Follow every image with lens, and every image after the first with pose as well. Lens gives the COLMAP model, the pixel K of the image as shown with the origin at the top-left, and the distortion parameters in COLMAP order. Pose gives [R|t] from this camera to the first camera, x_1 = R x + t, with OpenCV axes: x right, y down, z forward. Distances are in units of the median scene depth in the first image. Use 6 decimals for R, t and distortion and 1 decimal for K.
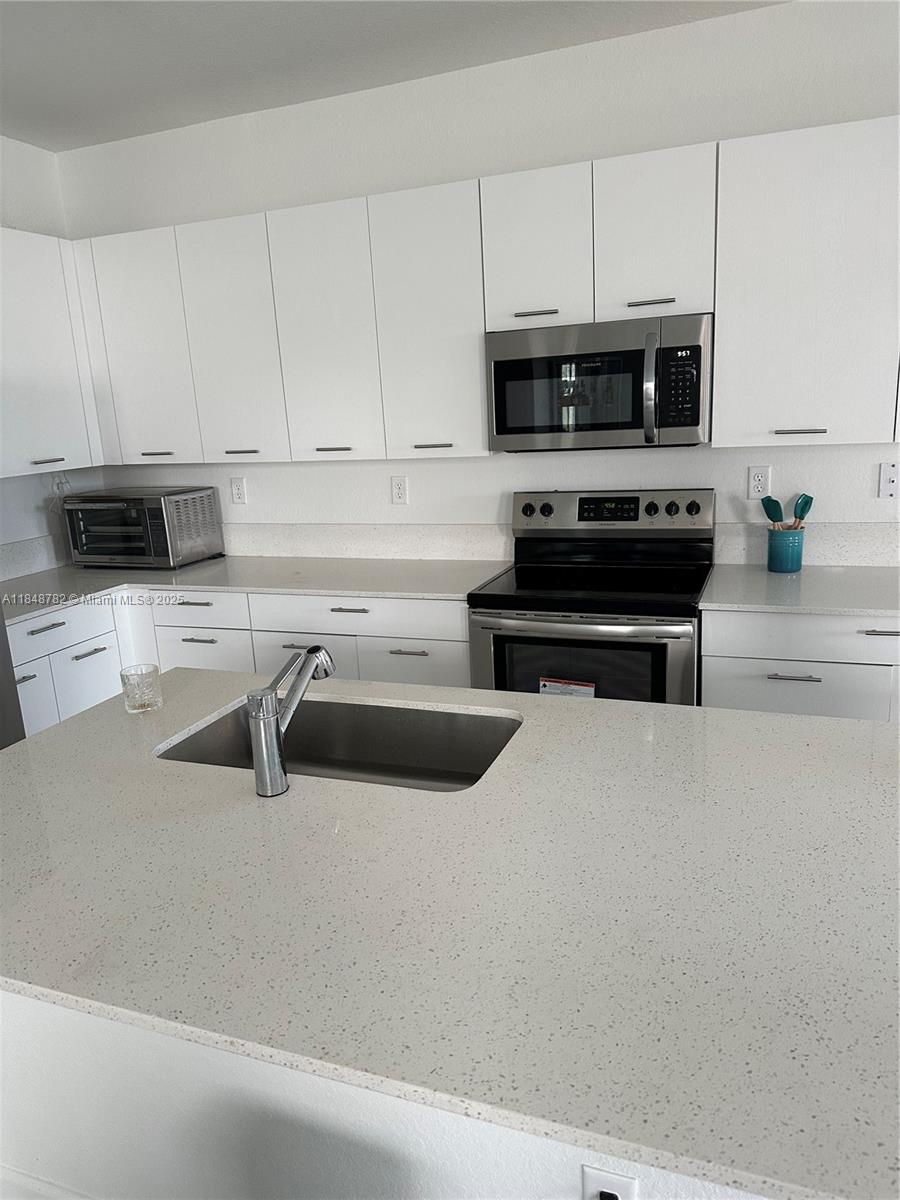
lens RADIAL K [[855.1, 0, 466.0], [0, 855.1, 613.1], [0, 0, 1]] dist [0.056799, -0.075343]
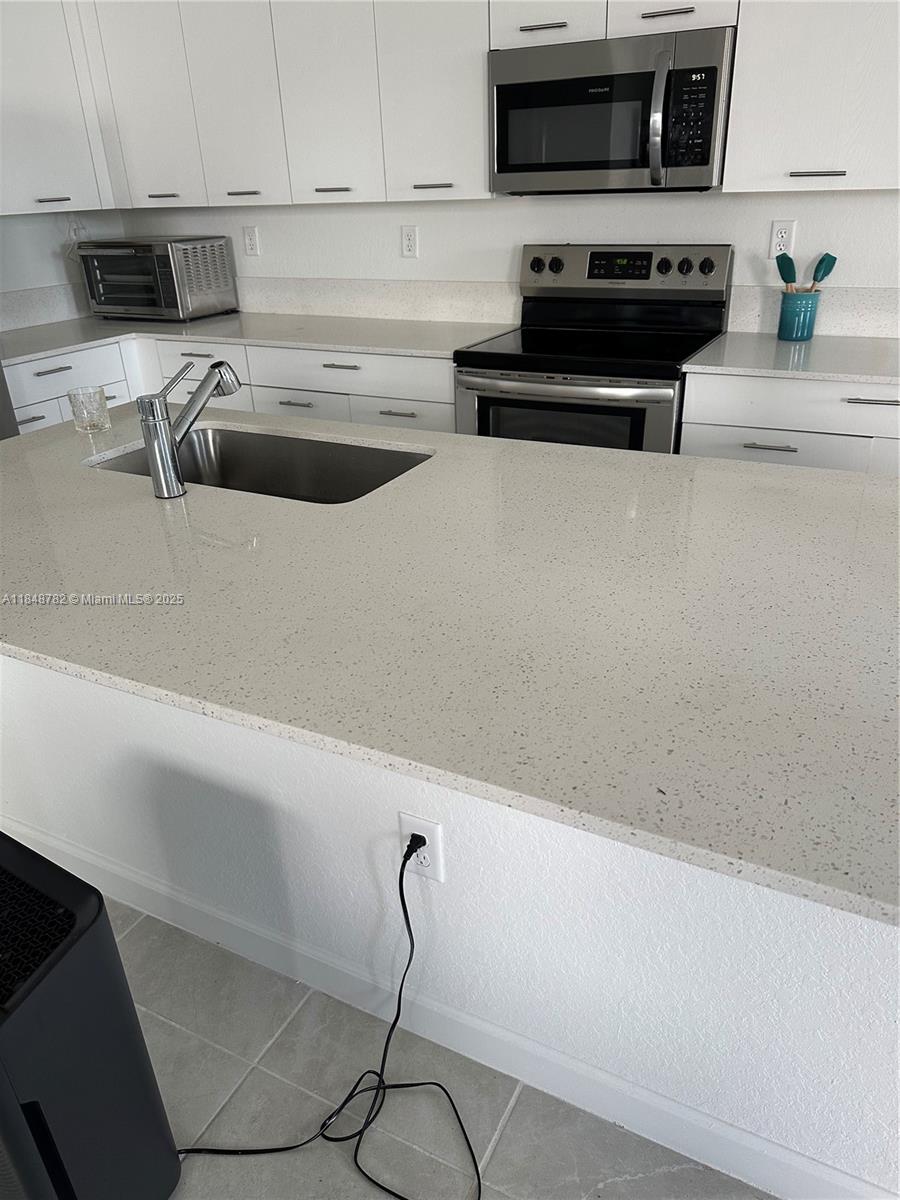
lens RADIAL K [[855.1, 0, 456.8], [0, 855.1, 605.7], [0, 0, 1]] dist [0.056799, -0.075343]
pose [[0.994935, 0.063066, -0.078270, 0.104124], [-0.043678, 0.972579, 0.228434, 0.038199], [0.090530, -0.223858, 0.970408, -0.017243]]
